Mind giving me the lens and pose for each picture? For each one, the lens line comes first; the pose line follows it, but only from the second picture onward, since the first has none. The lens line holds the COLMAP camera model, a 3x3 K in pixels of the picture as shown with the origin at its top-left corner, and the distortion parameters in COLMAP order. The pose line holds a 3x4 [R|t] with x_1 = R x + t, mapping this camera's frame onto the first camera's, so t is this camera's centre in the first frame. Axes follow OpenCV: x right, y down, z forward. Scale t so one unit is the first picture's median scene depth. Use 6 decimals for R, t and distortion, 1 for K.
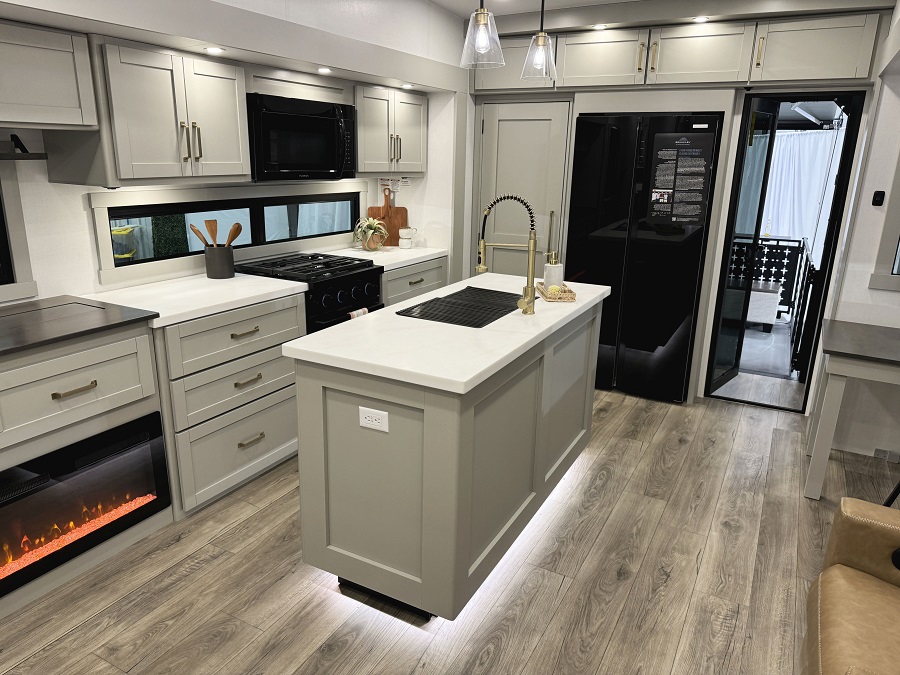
lens RADIAL K [[635.0, 0, 438.4], [0, 635.0, 337.9], [0, 0, 1]] dist [0.044729, -0.052087]
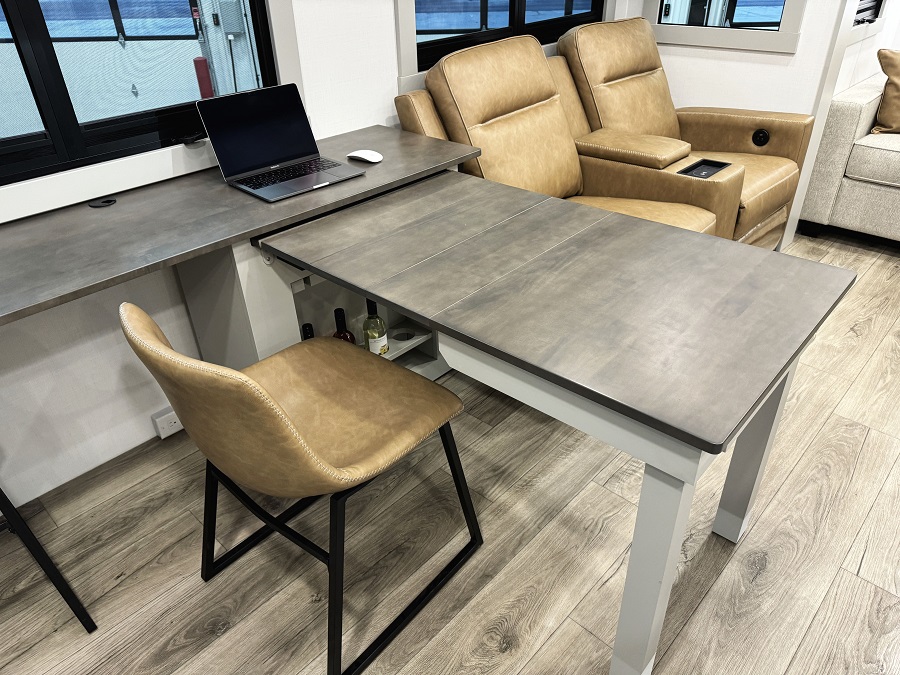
lens RADIAL K [[635.0, 0, 444.6], [0, 635.0, 336.1], [0, 0, 1]] dist [0.044729, -0.052087]
pose [[-0.968721, -0.119907, 0.217258, 0.426188], [0.083700, 0.666318, 0.740955, -0.245261], [-0.233609, 0.735964, -0.635440, 1.173505]]
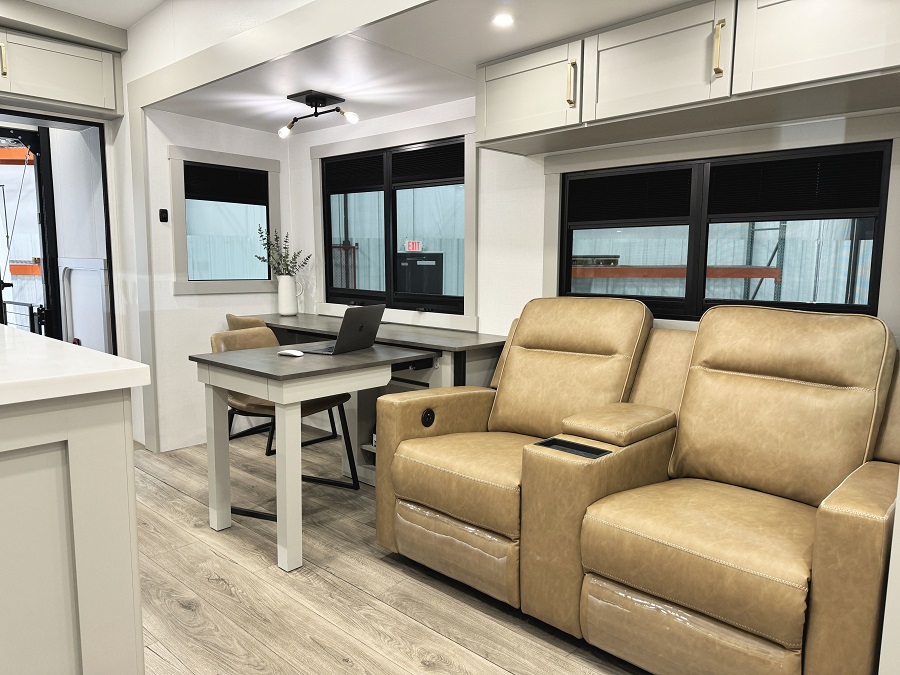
lens RADIAL K [[635.0, 0, 455.2], [0, 635.0, 342.8], [0, 0, 1]] dist [0.044729, -0.052087]
pose [[0.223644, -0.140846, 0.964441, -0.366660], [0.266018, 0.960756, 0.078622, 0.052827], [-0.937666, 0.238975, 0.252335, 0.329170]]
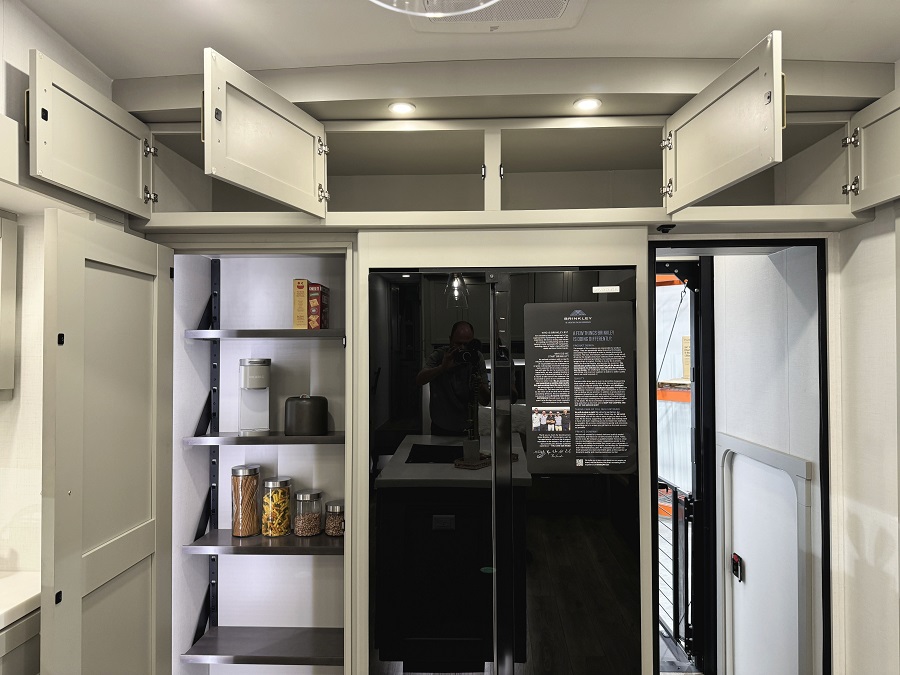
lens RADIAL K [[635.0, 0, 437.1], [0, 635.0, 350.8], [0, 0, 1]] dist [0.044729, -0.052087]
pose [[0.897239, -0.019003, 0.441136, 0.062635], [0.141757, 0.958583, -0.247031, -0.227470], [-0.418171, 0.284180, 0.862772, 0.821389]]
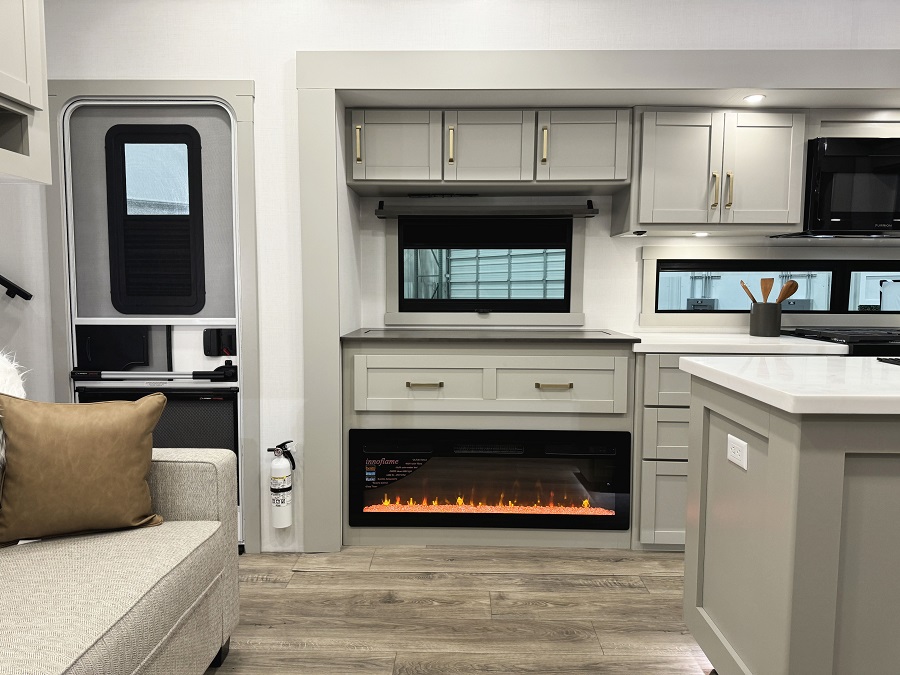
lens RADIAL K [[635.0, 0, 457.3], [0, 635.0, 336.9], [0, 0, 1]] dist [0.044729, -0.052087]
pose [[0.479300, 0.059658, -0.875621, 0.327636], [-0.242371, 0.967886, -0.066726, 0.096049], [0.843521, 0.244206, 0.478368, 0.200862]]
